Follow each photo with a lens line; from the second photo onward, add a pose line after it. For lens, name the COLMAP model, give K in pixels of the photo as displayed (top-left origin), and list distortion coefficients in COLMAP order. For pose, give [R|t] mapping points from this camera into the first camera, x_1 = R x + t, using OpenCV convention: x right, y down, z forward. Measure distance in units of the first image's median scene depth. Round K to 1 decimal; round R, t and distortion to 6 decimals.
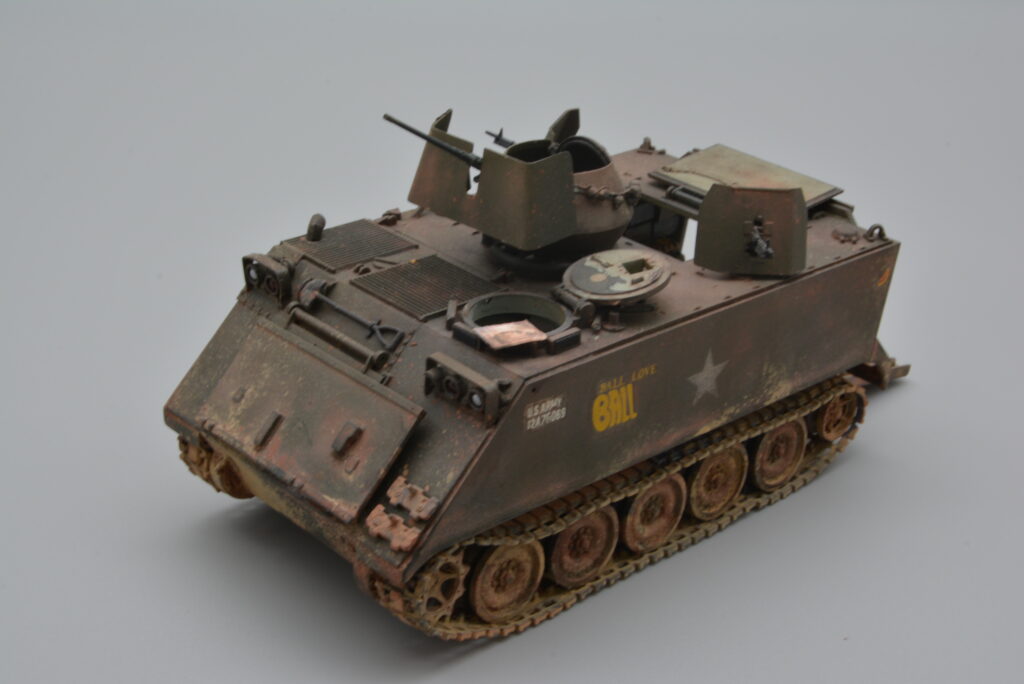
lens RADIAL K [[1696.8, 0, 512.0], [0, 1696.8, 342.0], [0, 0, 1]] dist [0.019962, 0.007713]
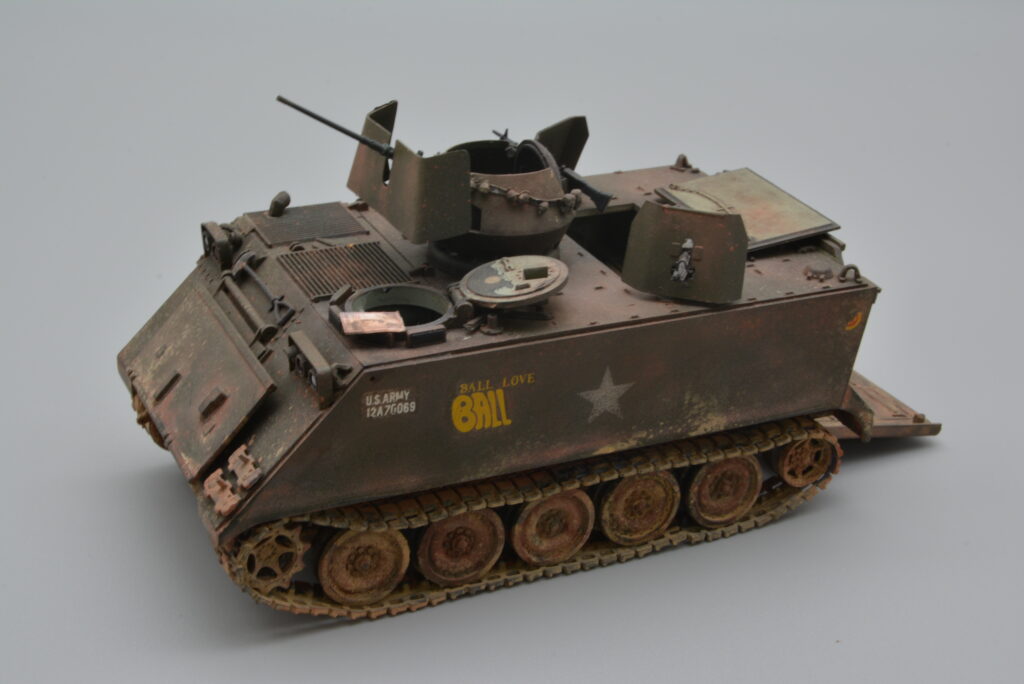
lens RADIAL K [[1696.8, 0, 512.0], [0, 1696.8, 342.0], [0, 0, 1]] dist [0.019962, 0.007713]
pose [[0.951524, 0.125924, -0.280618, 0.337462], [-0.128574, 0.991659, 0.009024, -0.011960], [0.279413, 0.027494, 0.959777, 0.047409]]
